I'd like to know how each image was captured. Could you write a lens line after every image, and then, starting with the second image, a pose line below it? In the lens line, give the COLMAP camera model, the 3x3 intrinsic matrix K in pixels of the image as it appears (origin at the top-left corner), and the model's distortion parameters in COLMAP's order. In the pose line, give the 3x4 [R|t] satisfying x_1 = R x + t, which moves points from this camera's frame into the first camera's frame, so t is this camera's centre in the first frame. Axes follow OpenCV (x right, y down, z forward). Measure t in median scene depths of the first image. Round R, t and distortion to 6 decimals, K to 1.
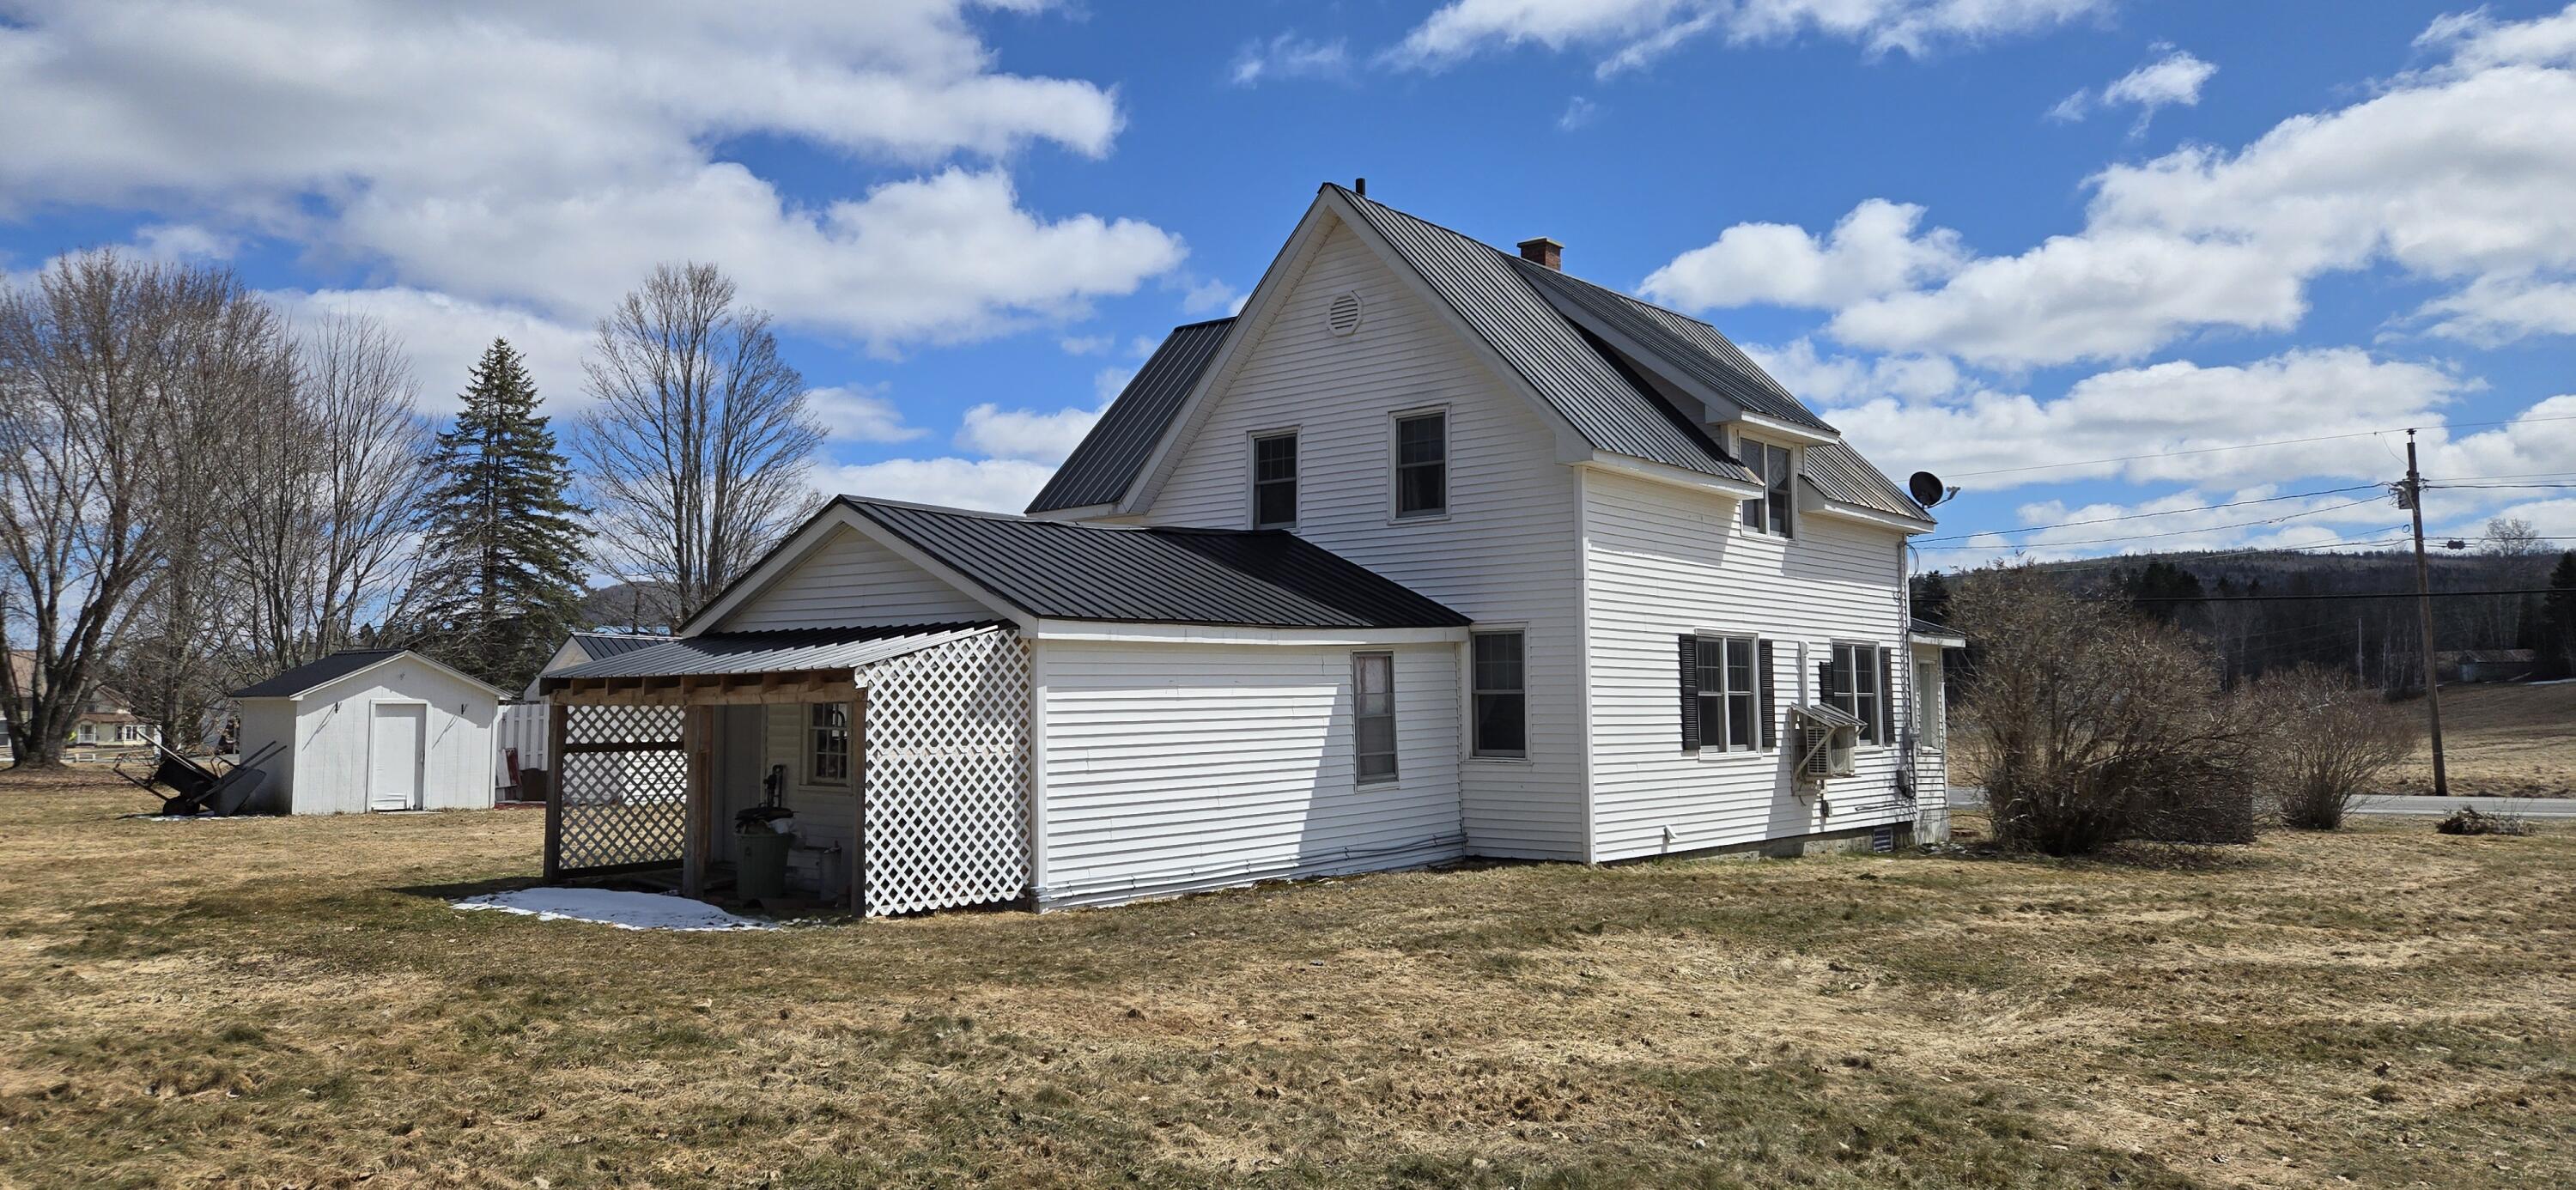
lens RADIAL K [[1683.2, 0, 1248.1], [0, 1683.2, 590.3], [0, 0, 1]] dist [0.078661, -0.060057]
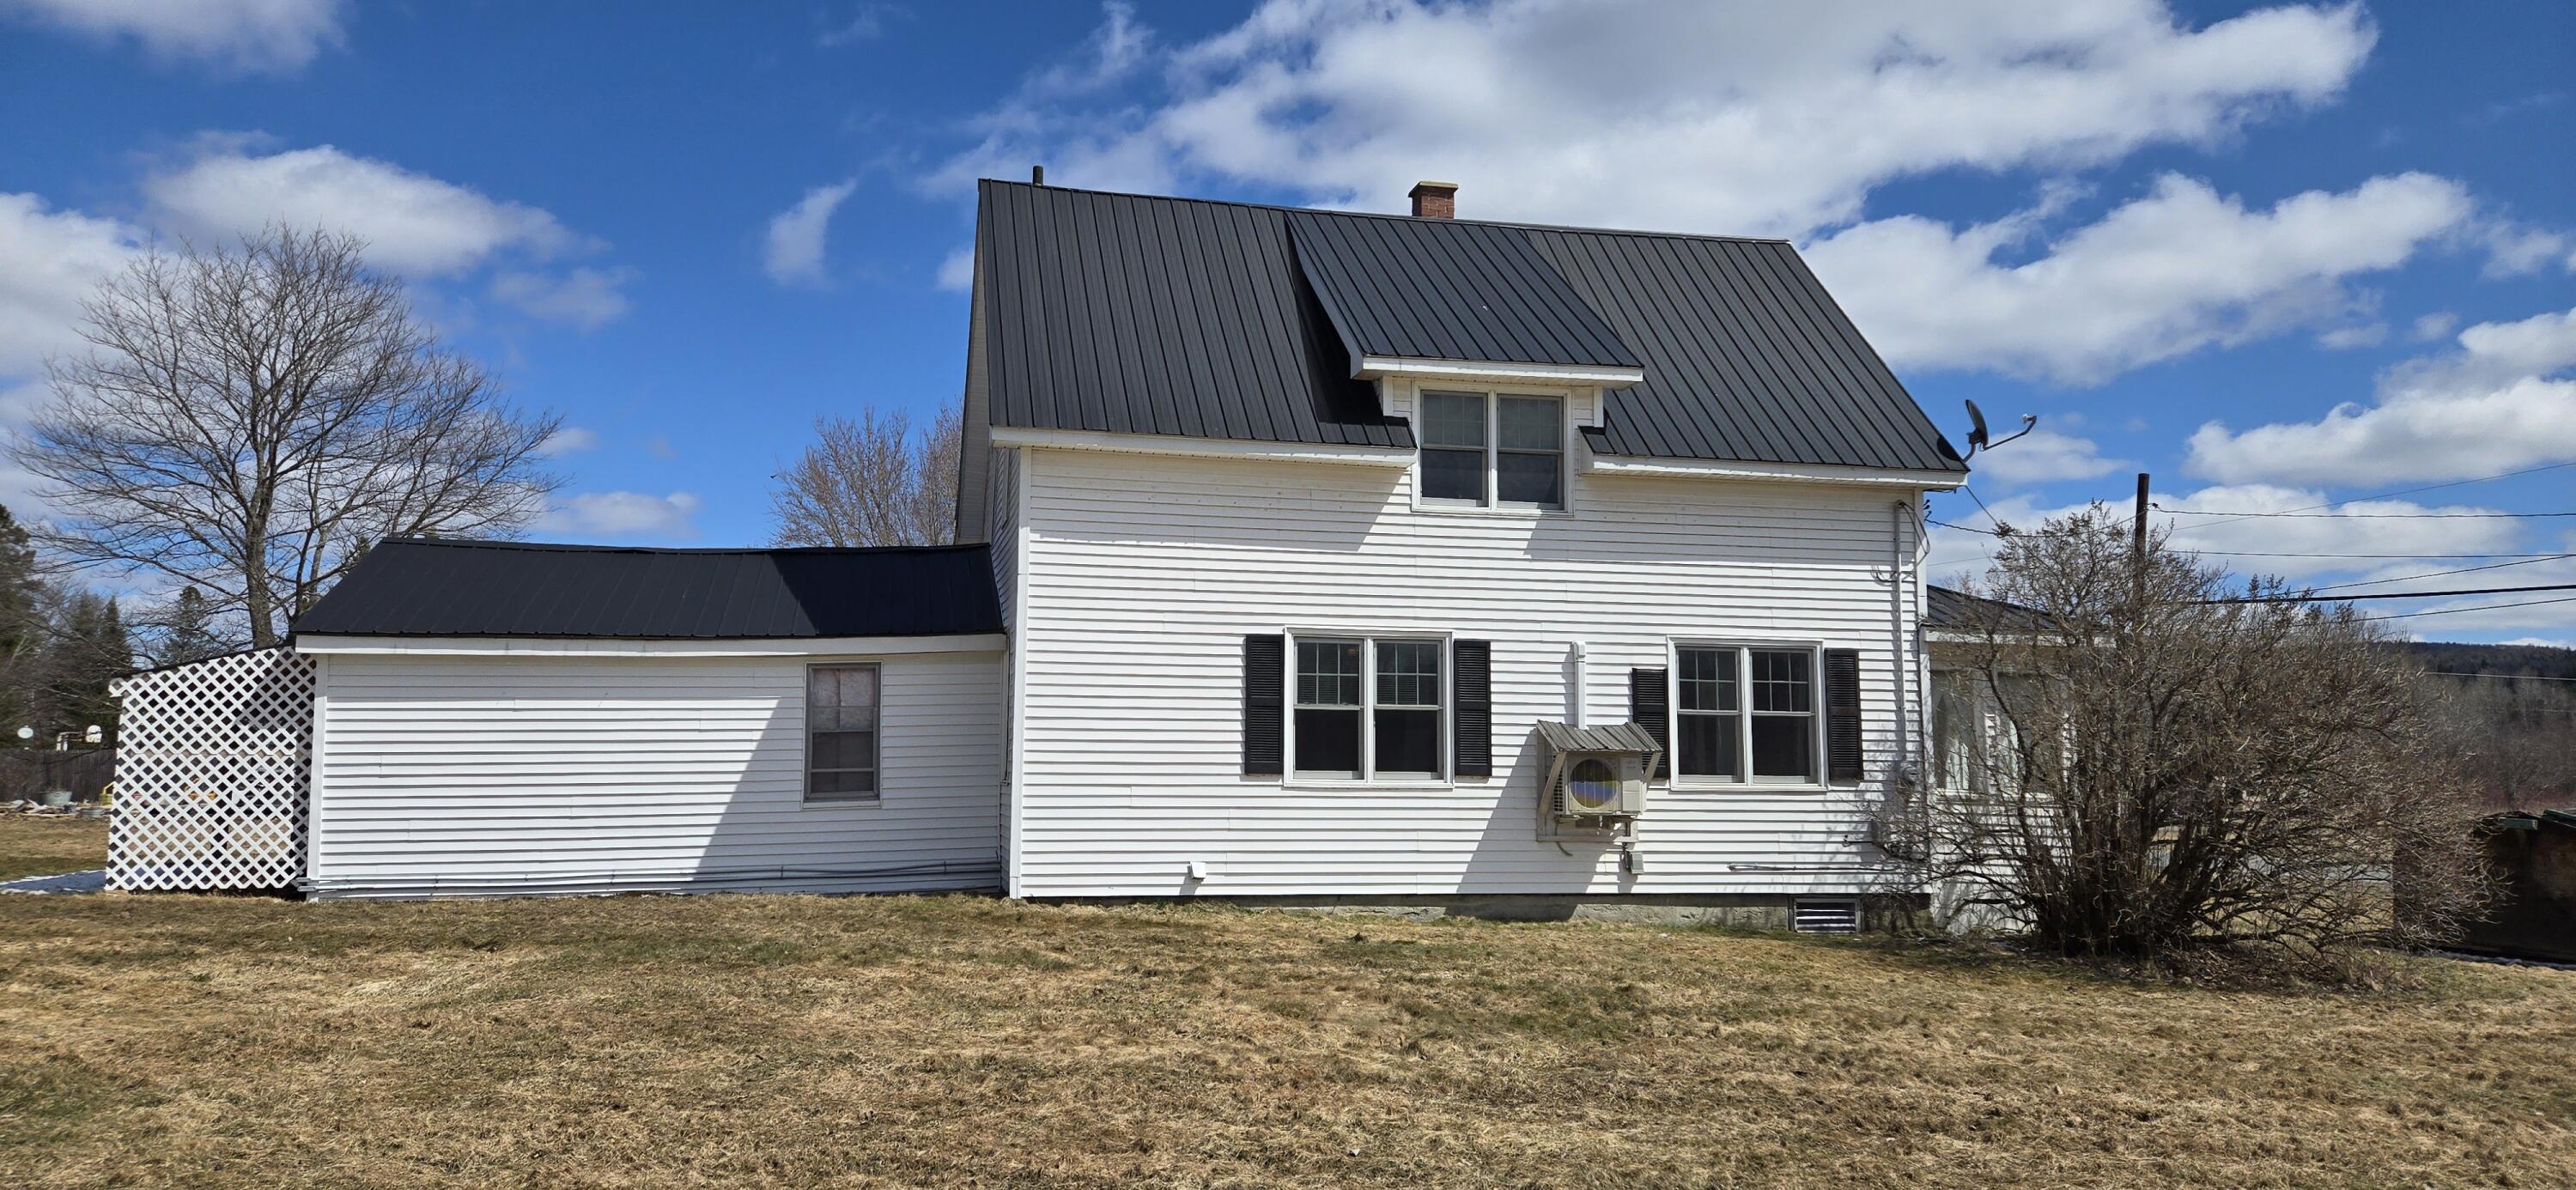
lens RADIAL K [[1683.2, 0, 1248.1], [0, 1683.2, 590.3], [0, 0, 1]] dist [0.078661, -0.060057]
pose [[0.802254, -0.053535, -0.594577, 0.834212], [0.031728, 0.998387, -0.047083, 0.047969], [0.596139, 0.018908, 0.802659, 0.368829]]
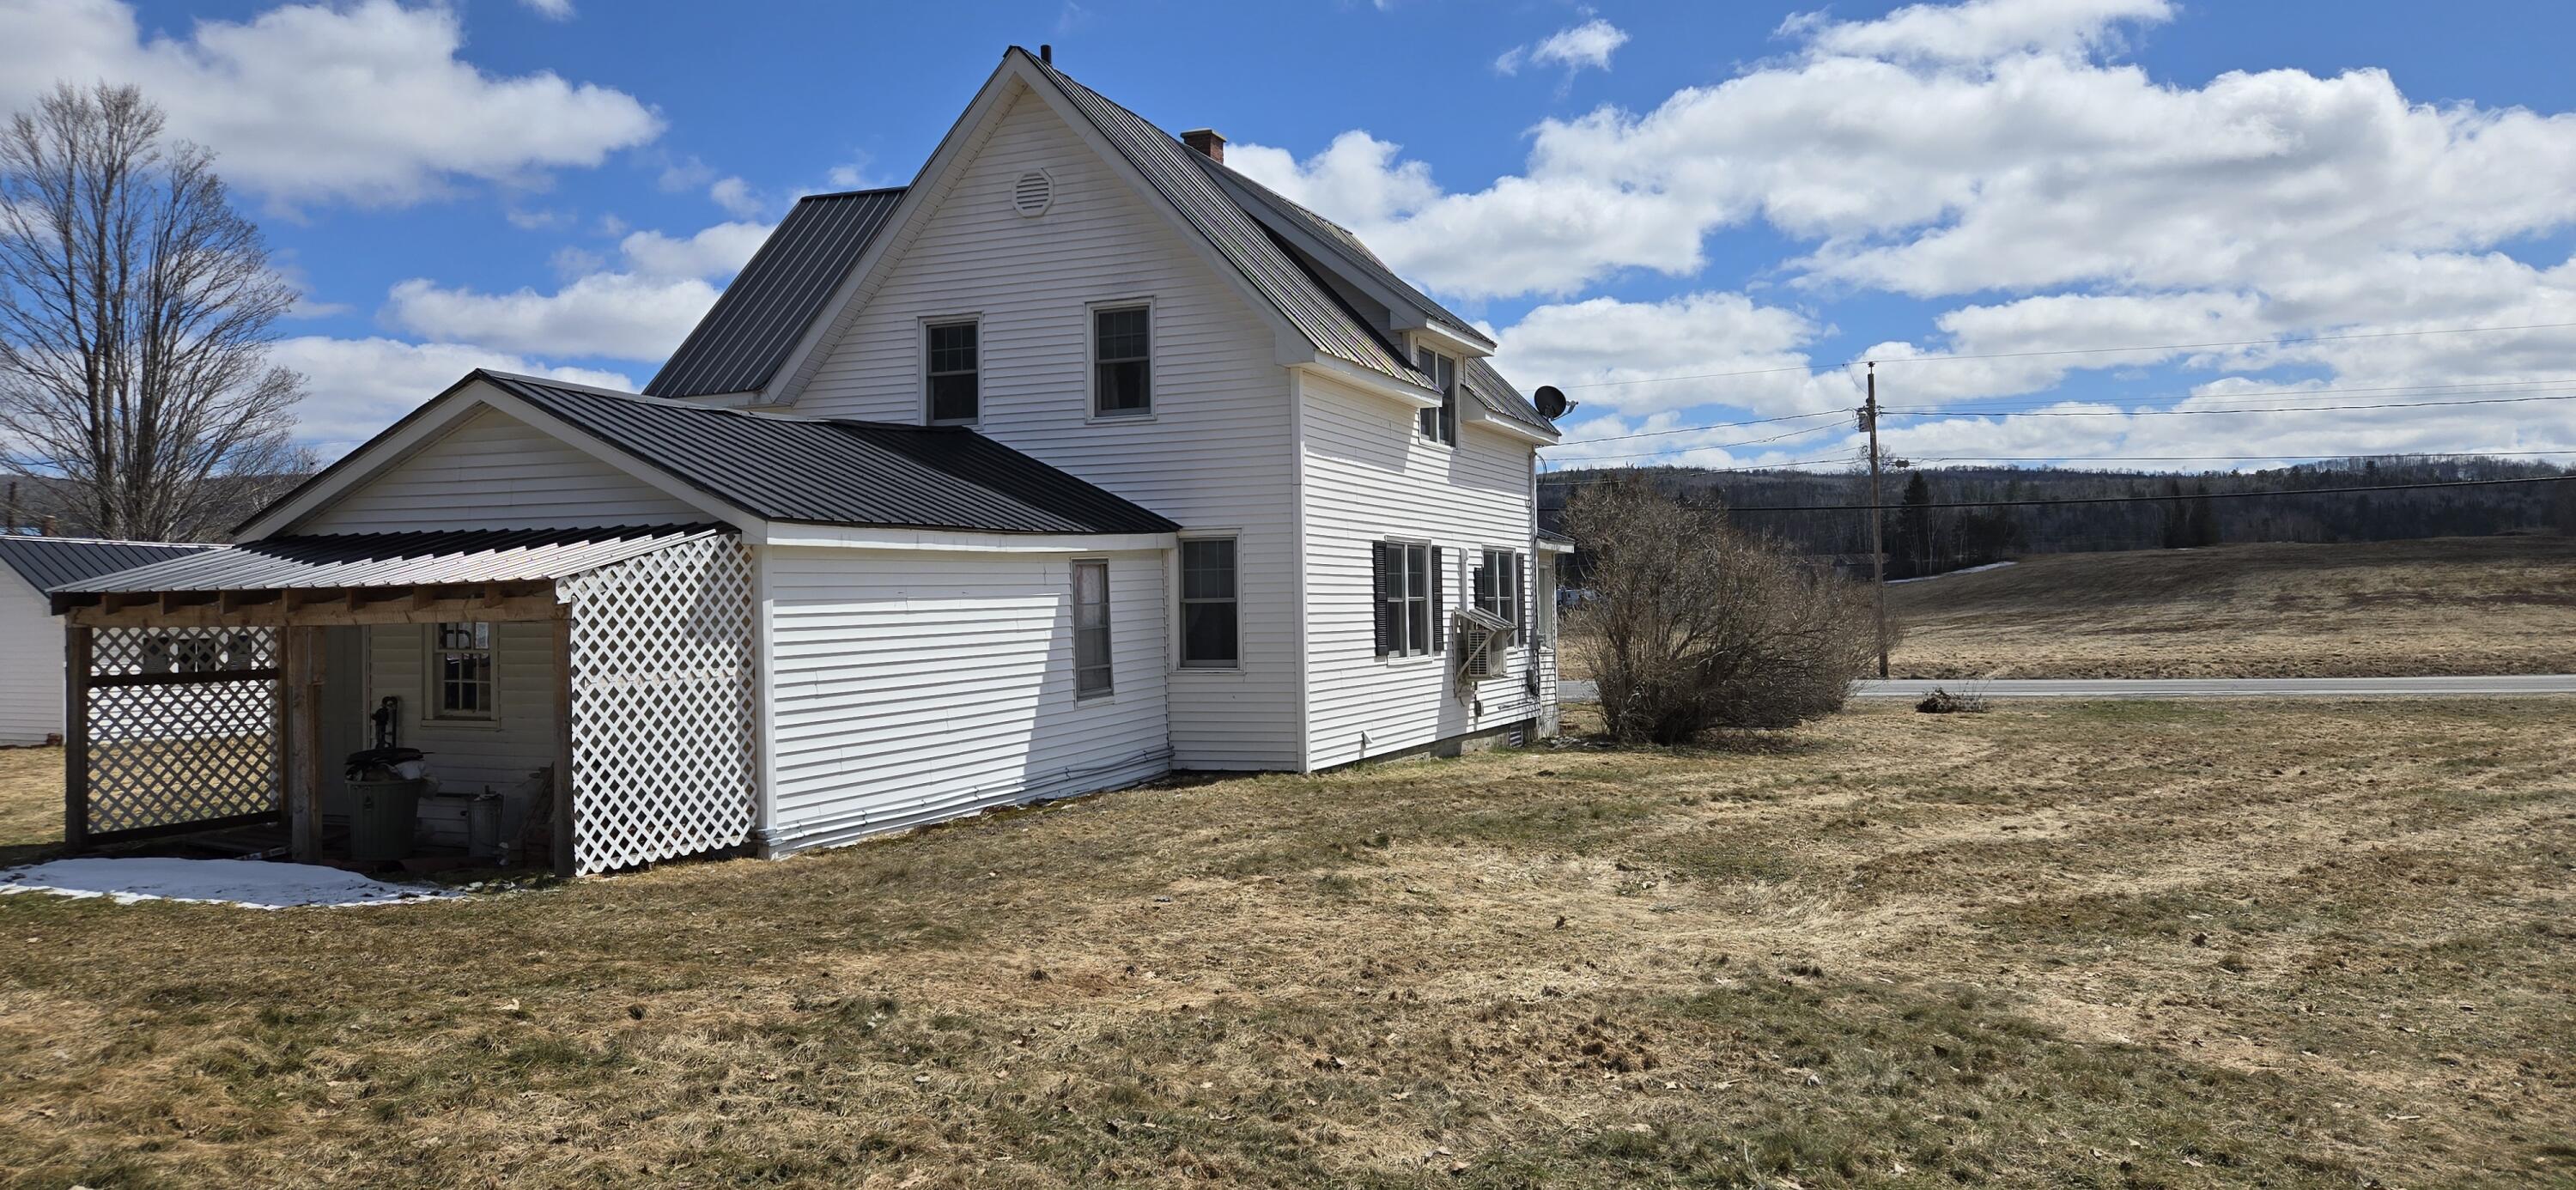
lens RADIAL K [[1682.5, 0, 1288.0], [0, 1682.5, 595.0], [0, 0, 1]] dist [0.081410, -0.070396]
pose [[0.953120, -0.007554, 0.302499, -0.105350], [-0.010210, 0.998316, 0.057097, 0.001695], [-0.302421, -0.057509, 0.951438, 0.072931]]
